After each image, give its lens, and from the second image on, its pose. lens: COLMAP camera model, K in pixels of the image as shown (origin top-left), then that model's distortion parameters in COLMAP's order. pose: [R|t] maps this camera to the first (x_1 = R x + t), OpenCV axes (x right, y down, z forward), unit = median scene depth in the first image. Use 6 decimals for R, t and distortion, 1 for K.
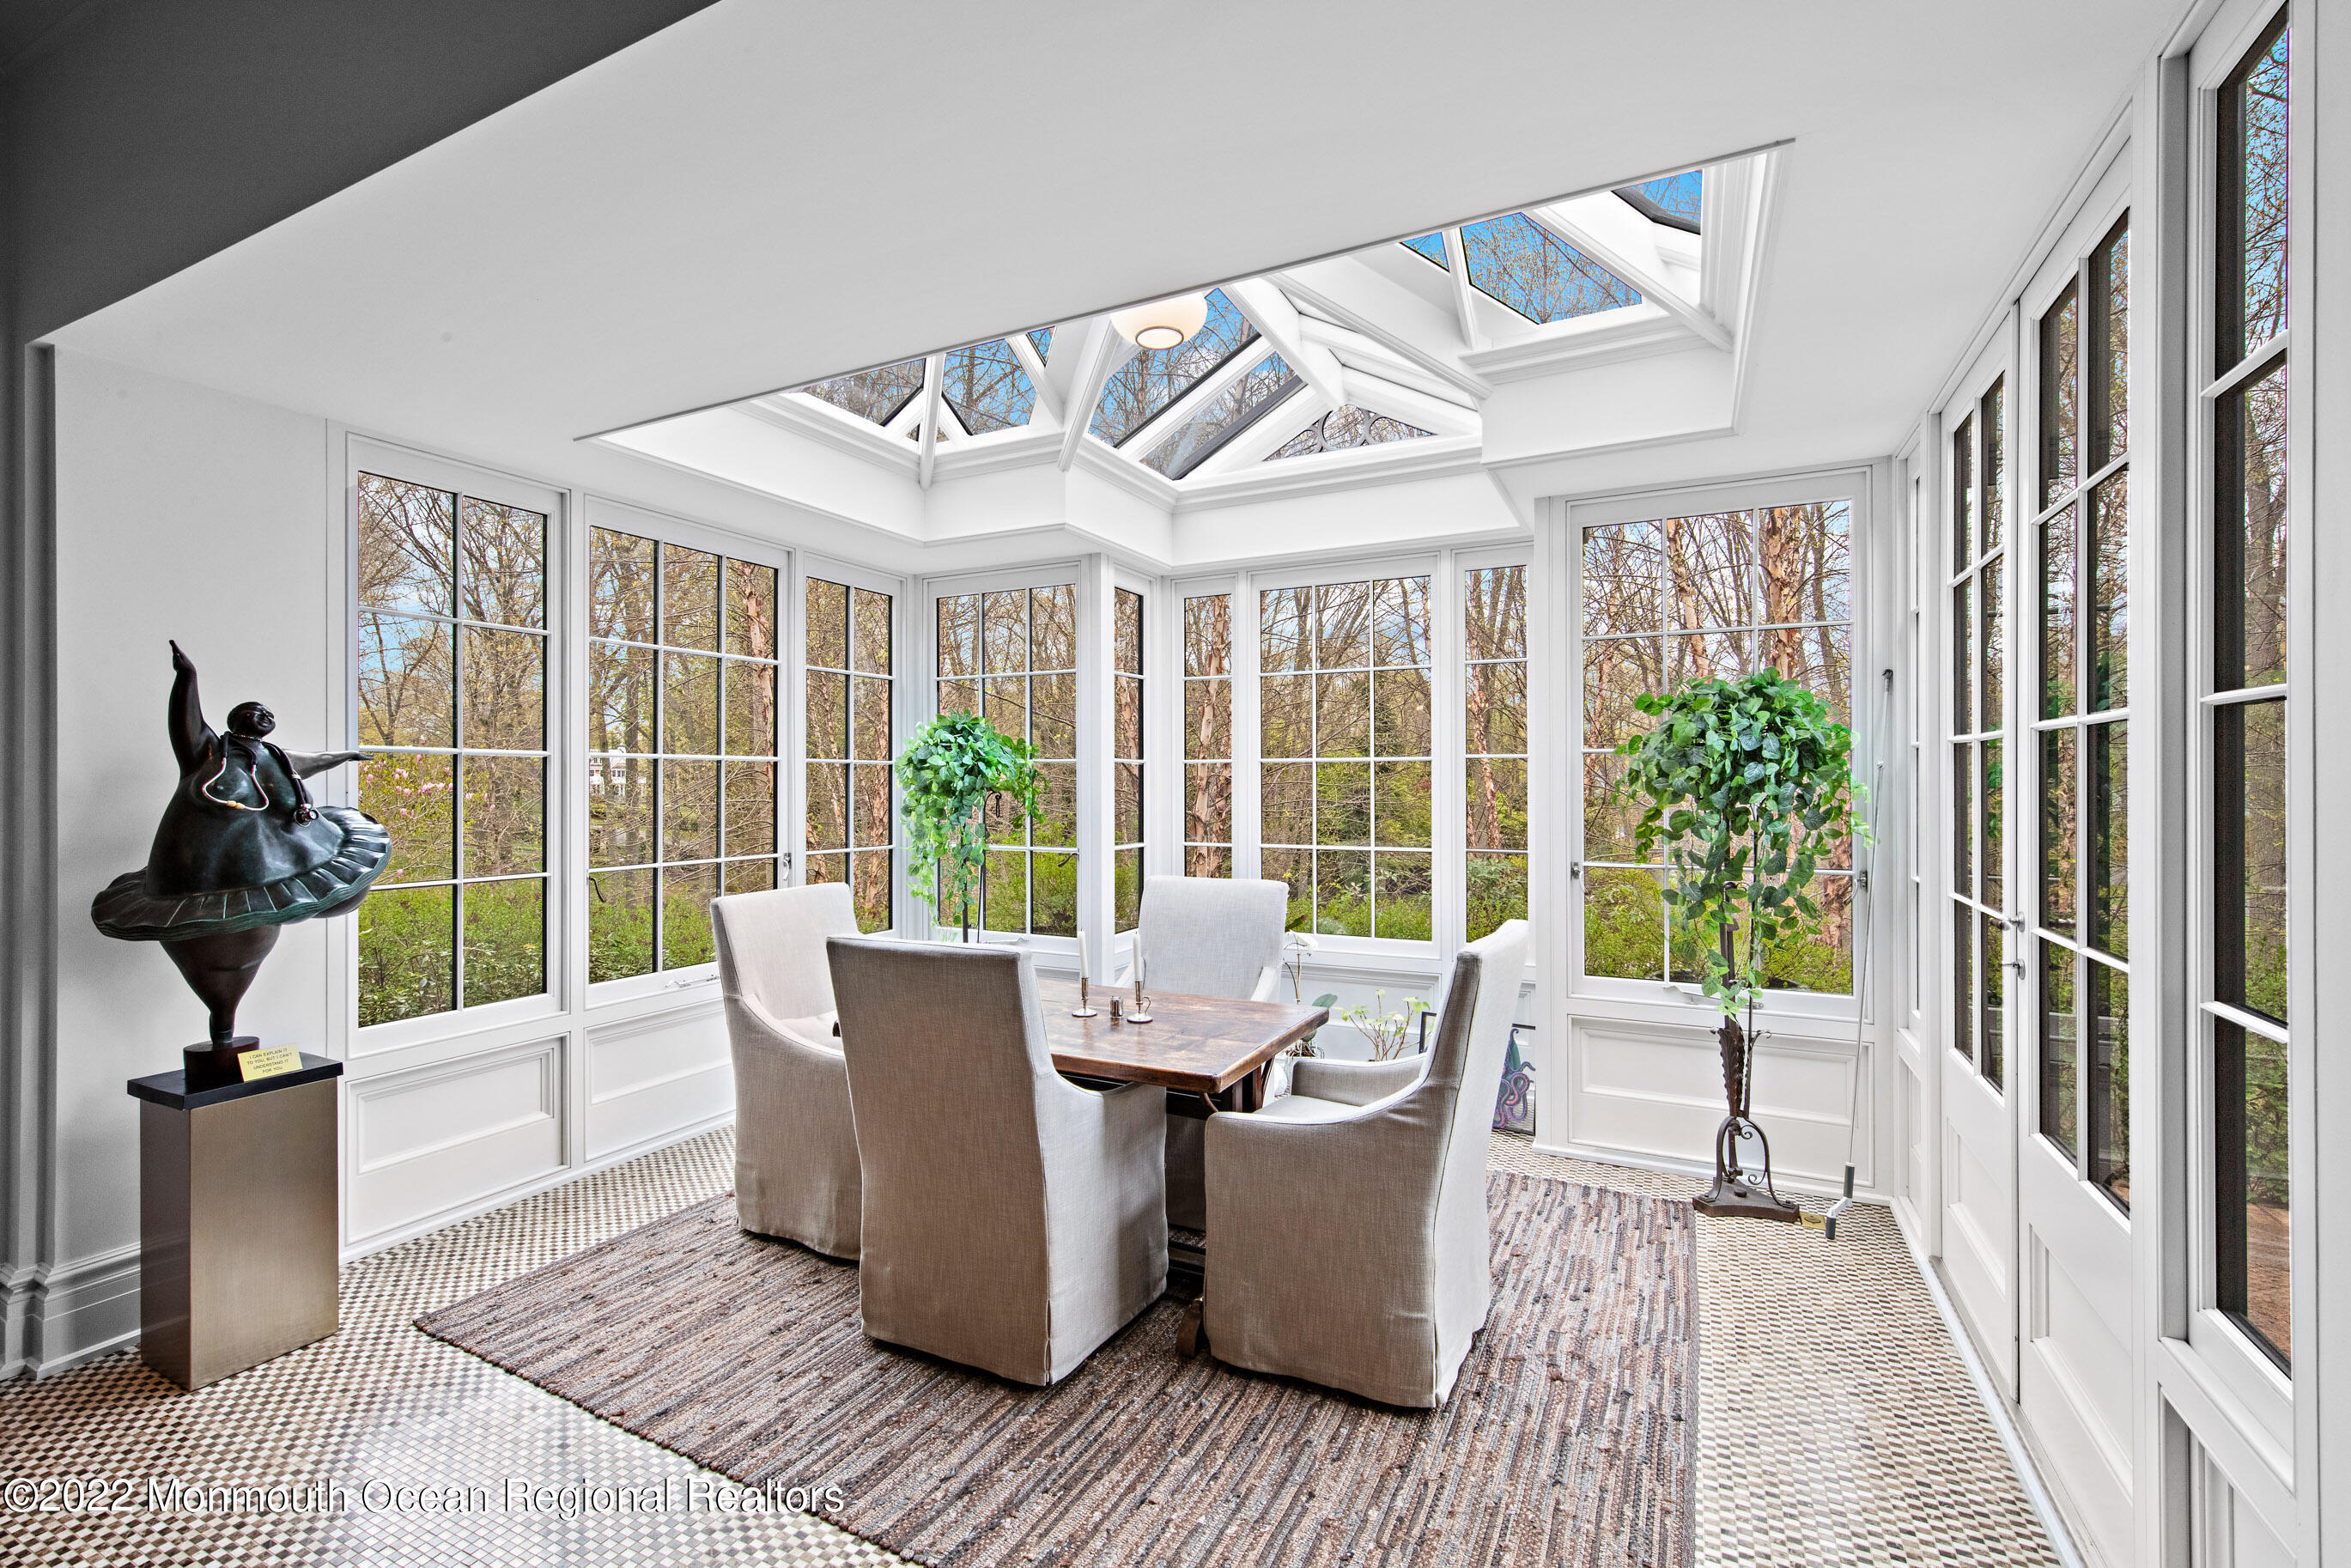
lens RADIAL K [[1010.3, 0, 1184.0], [0, 1010.3, 780.9], [0, 0, 1]] dist [0.019552, 0.000113]
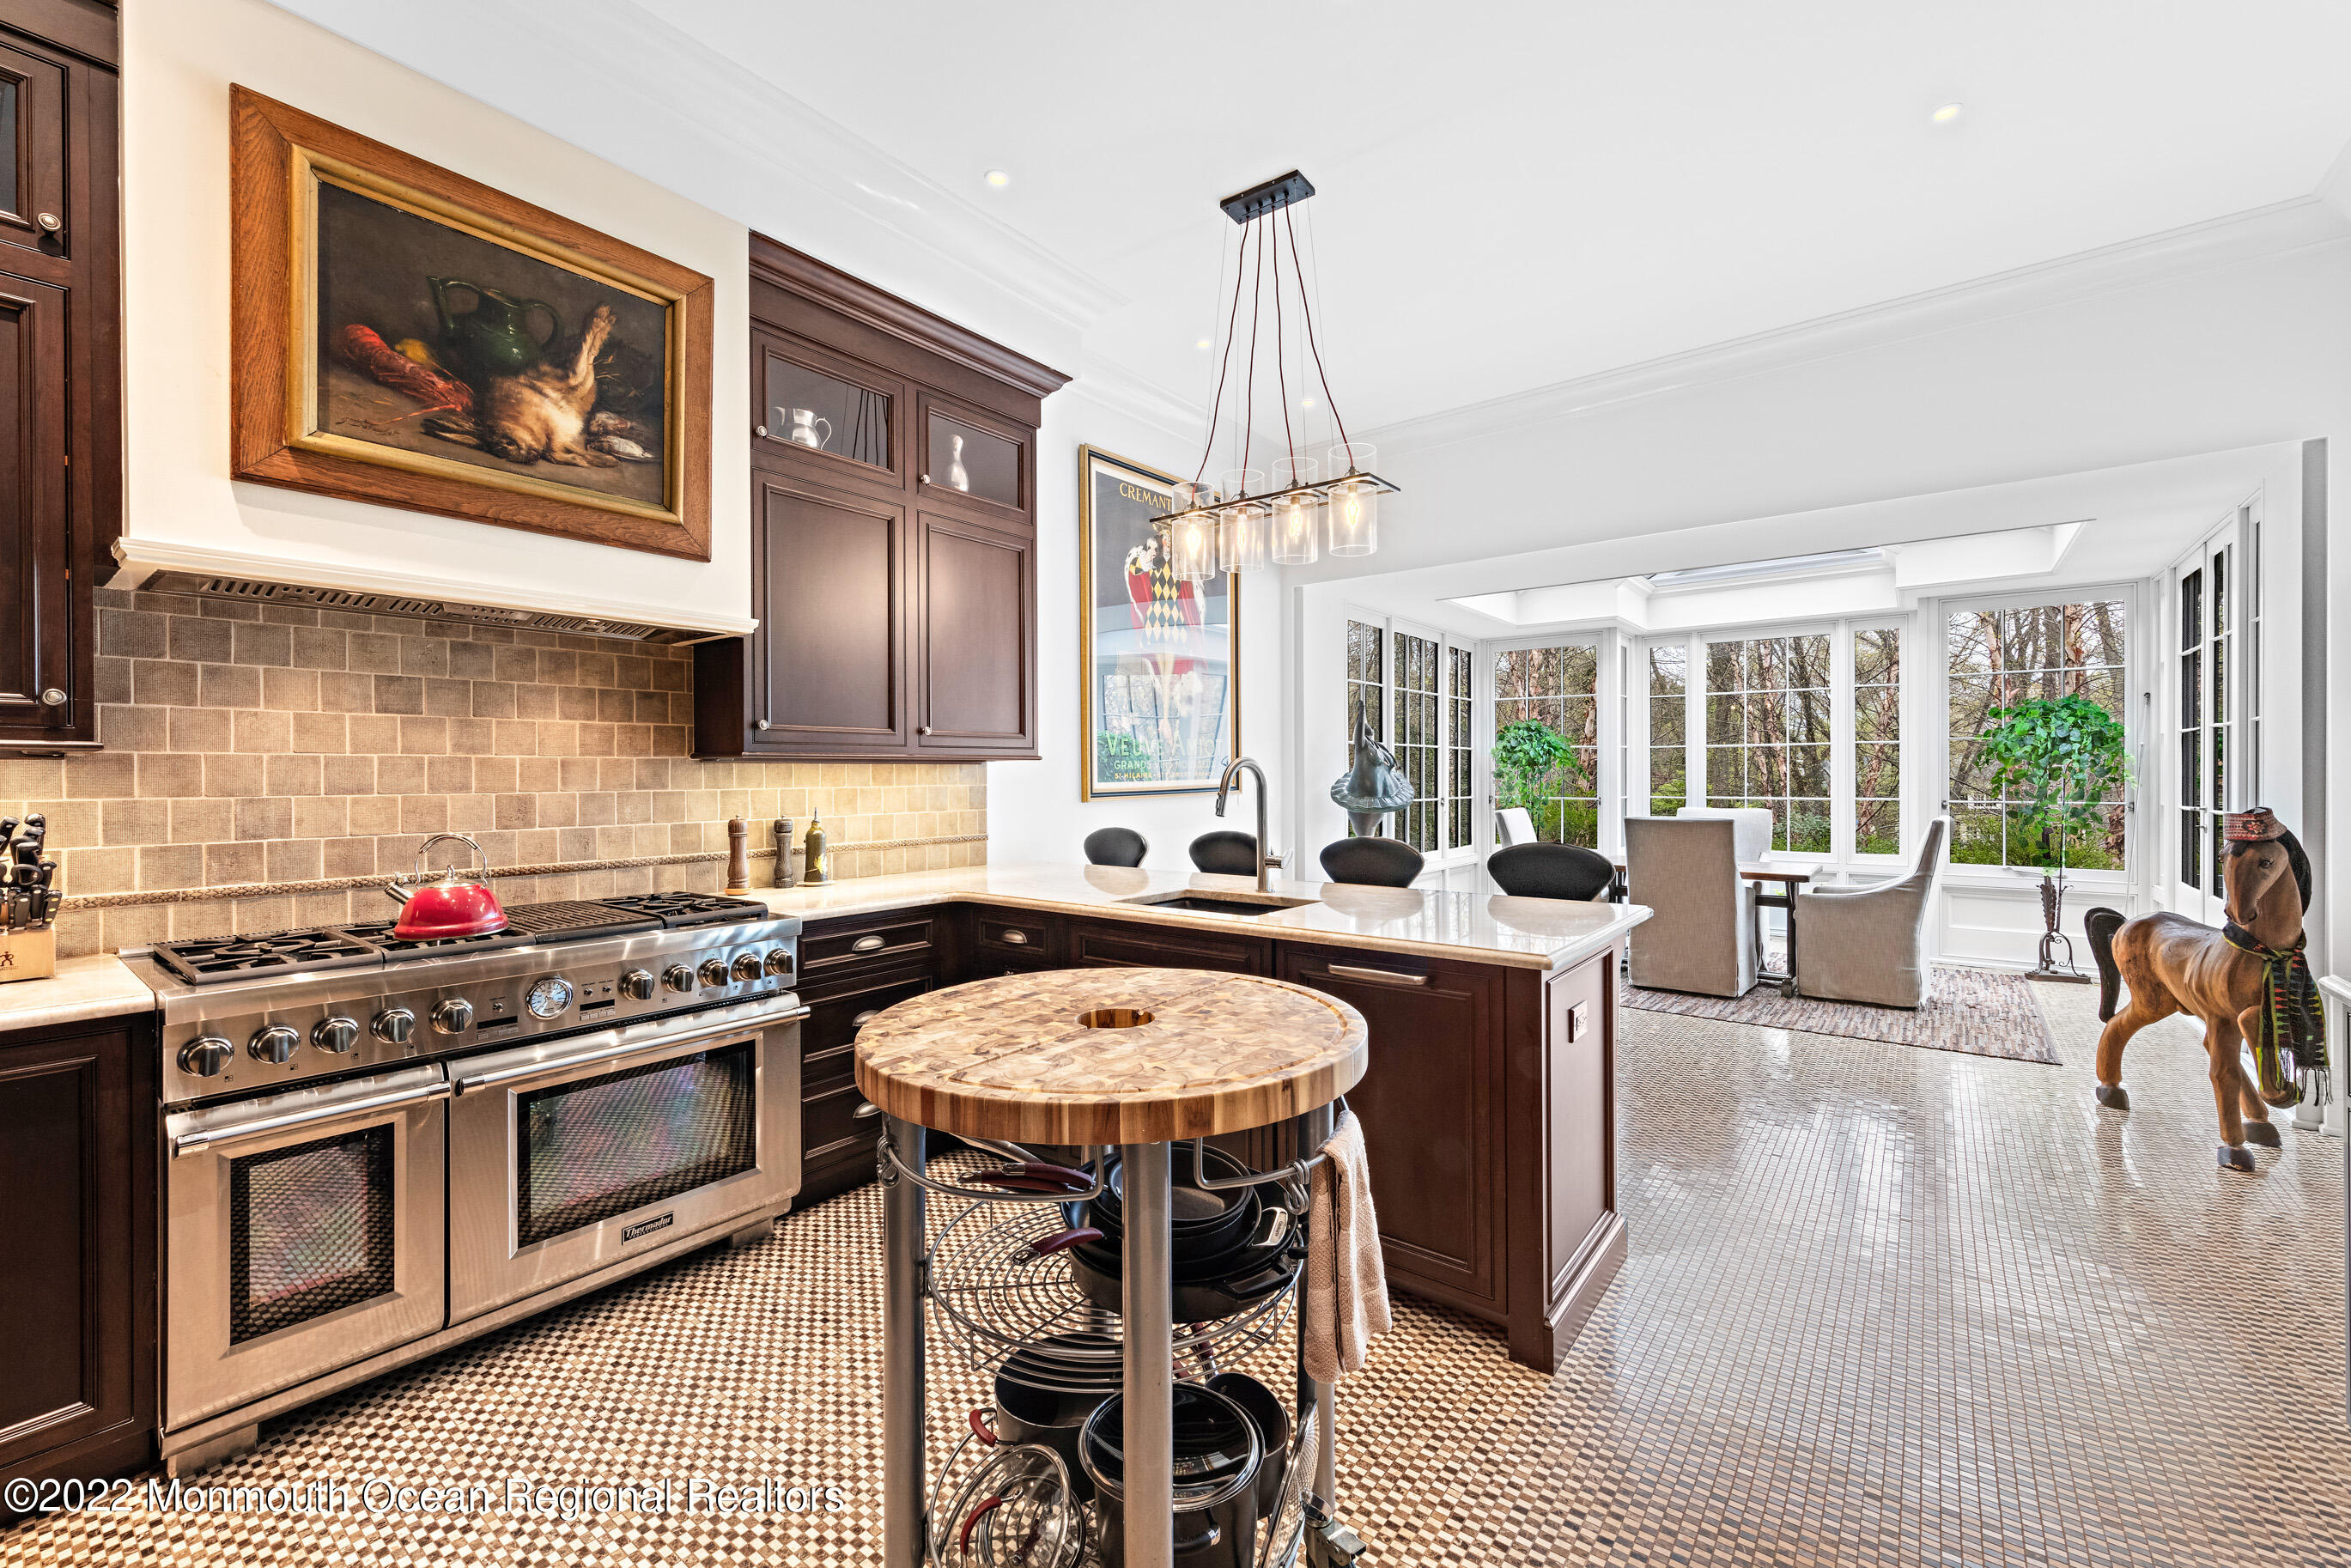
lens RADIAL K [[1010.3, 0, 1169.6], [0, 1010.3, 780.2], [0, 0, 1]] dist [0.019552, 0.000113]
pose [[0.984551, -0.001786, -0.175087, -0.766629], [0.003076, 0.999970, 0.007097, 0.032592], [0.175069, -0.007526, 0.984527, -1.207034]]
